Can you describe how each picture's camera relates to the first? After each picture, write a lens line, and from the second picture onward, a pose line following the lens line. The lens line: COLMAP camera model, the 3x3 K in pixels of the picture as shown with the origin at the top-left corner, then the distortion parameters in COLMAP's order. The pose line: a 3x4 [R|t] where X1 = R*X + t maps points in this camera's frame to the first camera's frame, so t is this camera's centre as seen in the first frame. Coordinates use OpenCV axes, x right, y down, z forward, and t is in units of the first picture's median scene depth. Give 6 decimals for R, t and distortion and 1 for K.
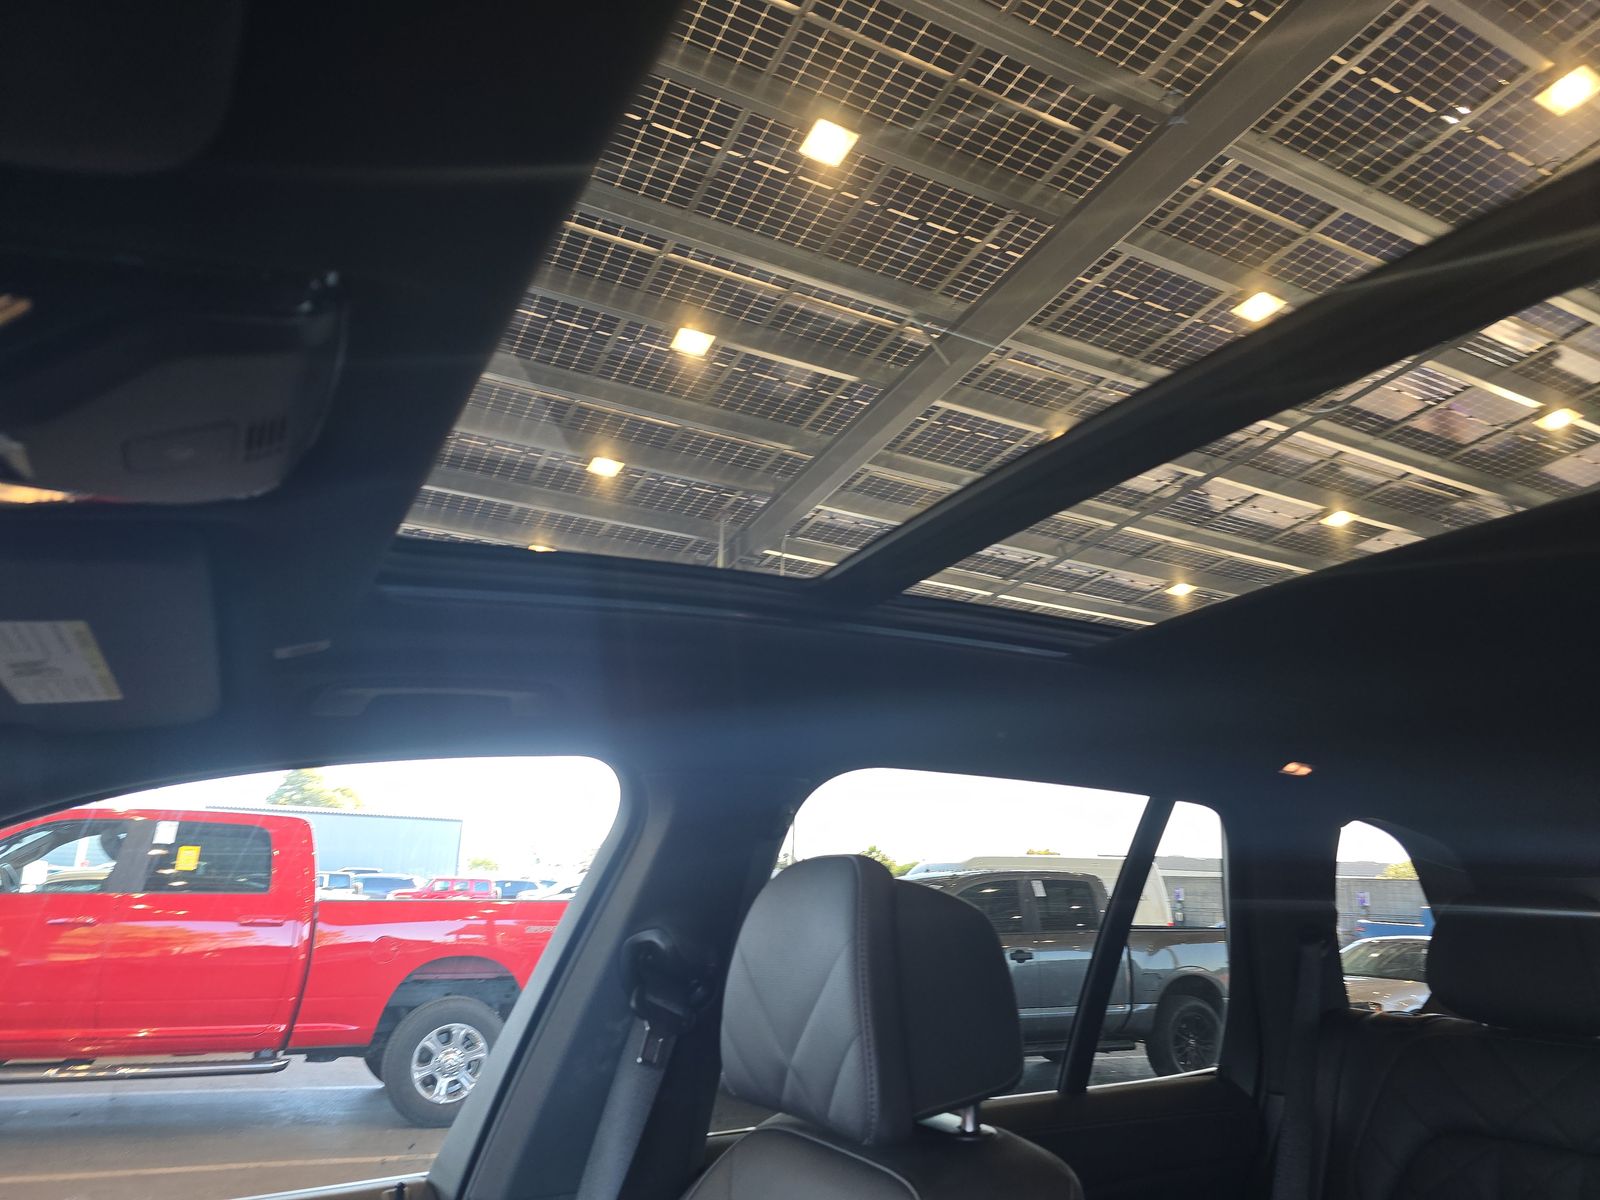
lens RADIAL K [[1099.8, 0, 835.9], [0, 1099.8, 599.8], [0, 0, 1]] dist [0.076401, -0.068044]
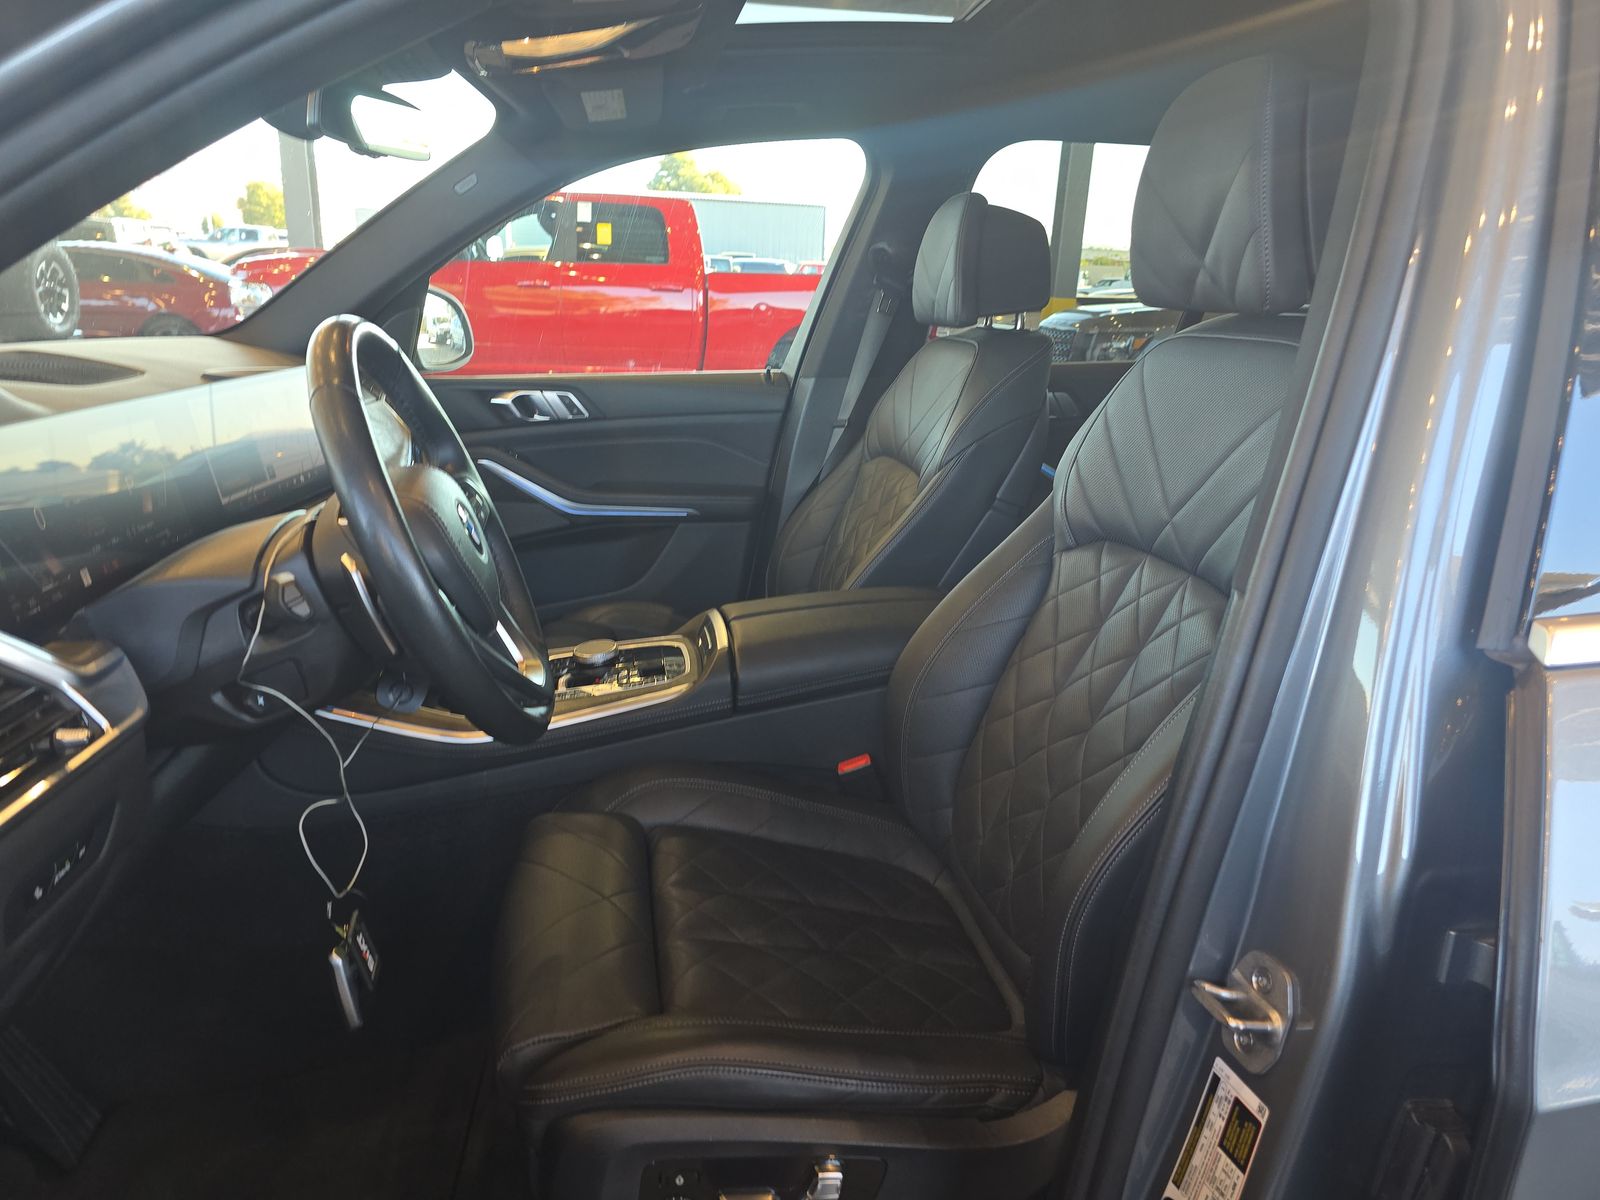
lens RADIAL K [[1087.8, 0, 800.0], [0, 1087.8, 600.0], [0, 0, 1]] dist [0.001613, -0.002993]
pose [[0.943463, 0.105646, -0.314191, 0.311603], [0.072848, 0.858595, 0.507453, -0.105357], [0.323373, -0.501652, 0.802356, -0.727866]]
